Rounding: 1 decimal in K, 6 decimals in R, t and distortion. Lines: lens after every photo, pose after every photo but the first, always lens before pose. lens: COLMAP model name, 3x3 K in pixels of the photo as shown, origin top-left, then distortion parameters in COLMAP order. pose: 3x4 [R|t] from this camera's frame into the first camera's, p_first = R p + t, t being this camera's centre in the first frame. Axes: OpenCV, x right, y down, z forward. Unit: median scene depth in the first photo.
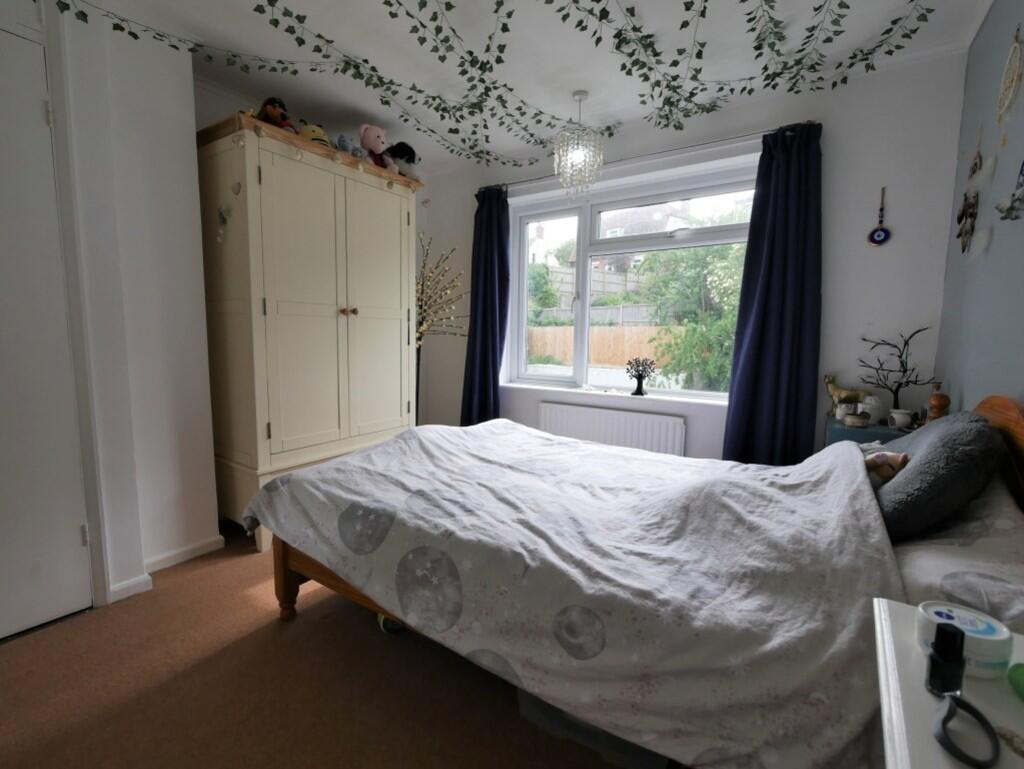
lens RADIAL K [[444.9, 0, 503.5], [0, 444.9, 386.1], [0, 0, 1]] dist [-0.001456, -0.000369]
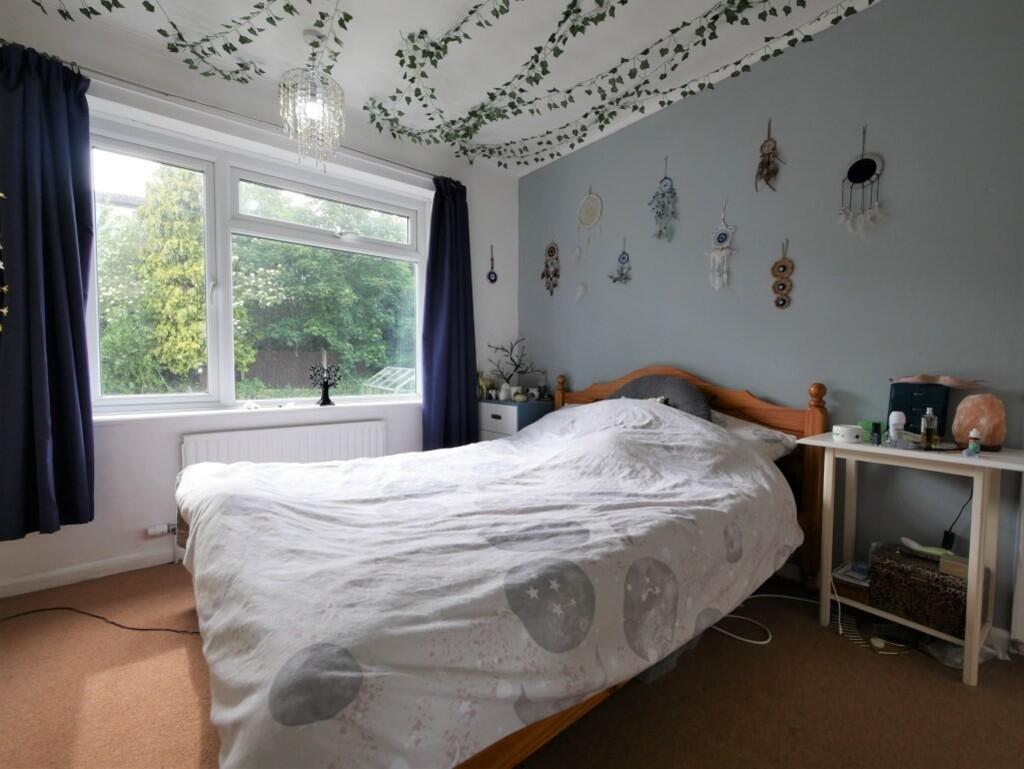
lens RADIAL K [[424.6, 0, 512.5], [0, 424.6, 387.9], [0, 0, 1]] dist [-0.002151, -0.000147]
pose [[0.328748, -0.069774, 0.941836, -0.773181], [0.102705, 0.993994, 0.037789, -0.016578], [-0.938816, 0.084308, 0.333940, 0.730544]]
